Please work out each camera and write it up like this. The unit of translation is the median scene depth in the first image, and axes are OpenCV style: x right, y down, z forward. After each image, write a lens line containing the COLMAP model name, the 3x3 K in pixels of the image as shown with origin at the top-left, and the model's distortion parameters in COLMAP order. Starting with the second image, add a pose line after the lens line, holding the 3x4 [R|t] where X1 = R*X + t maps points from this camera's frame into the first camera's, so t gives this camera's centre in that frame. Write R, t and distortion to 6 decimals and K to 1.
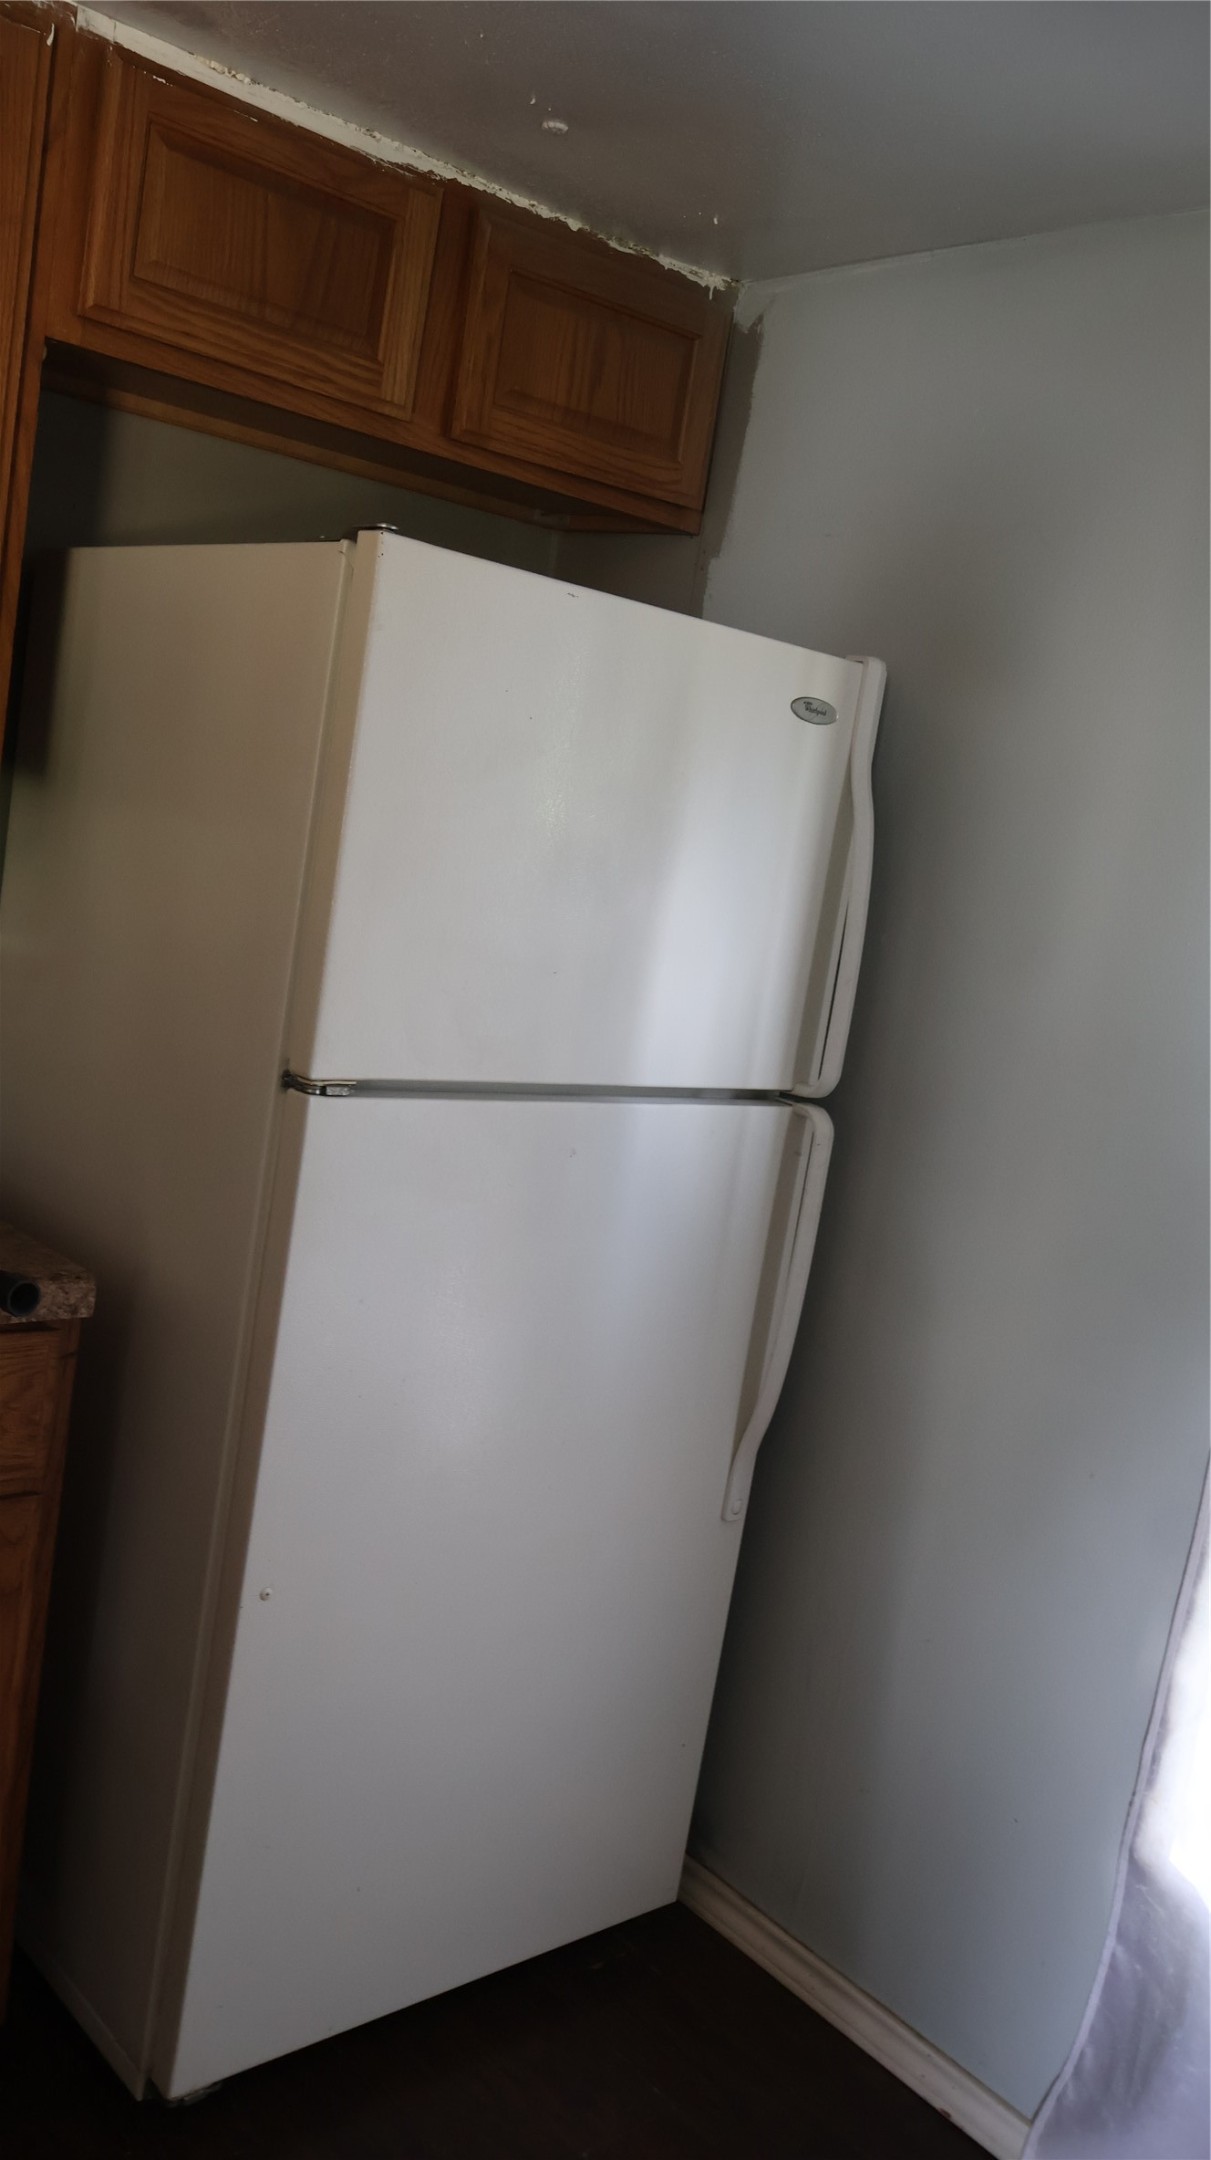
lens RADIAL K [[1821.2, 0, 602.3], [0, 1821.2, 1079.4], [0, 0, 1]] dist [0.004002, -0.001658]
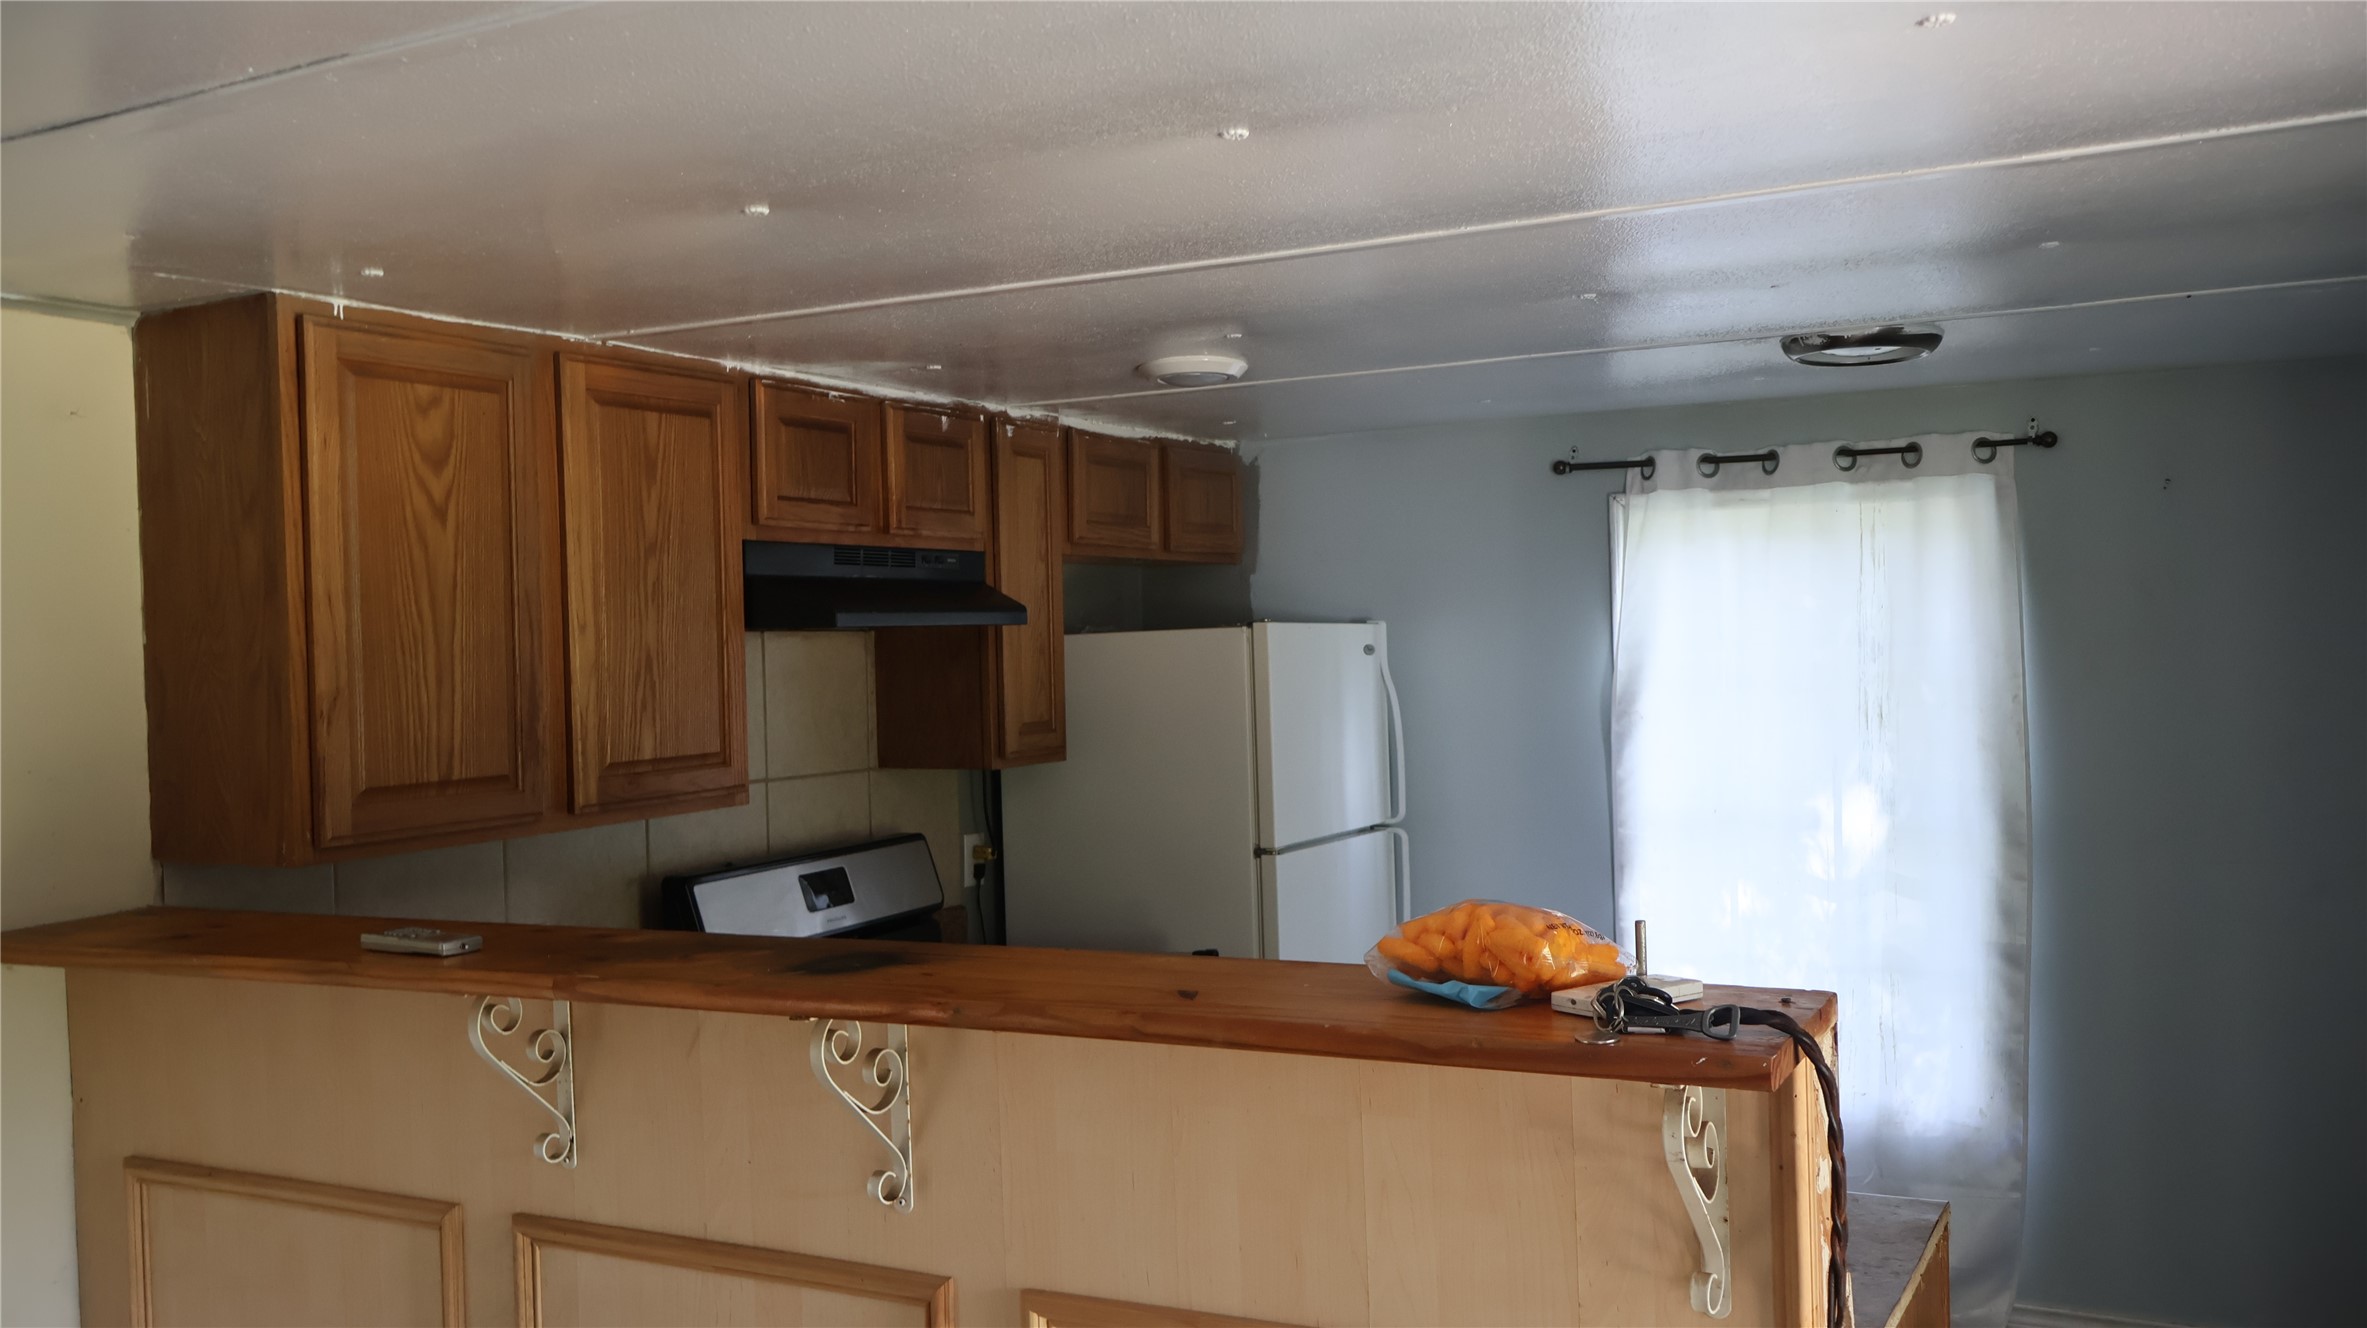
lens RADIAL K [[1995.7, 0, 1192.7], [0, 1995.7, 664.0], [0, 0, 1]] dist [0.004002, -0.001658]
pose [[0.915431, -0.180337, 0.359811, -0.934671], [0.221508, 0.972168, -0.076310, -0.047882], [-0.336035, 0.149558, 0.929899, -1.150344]]
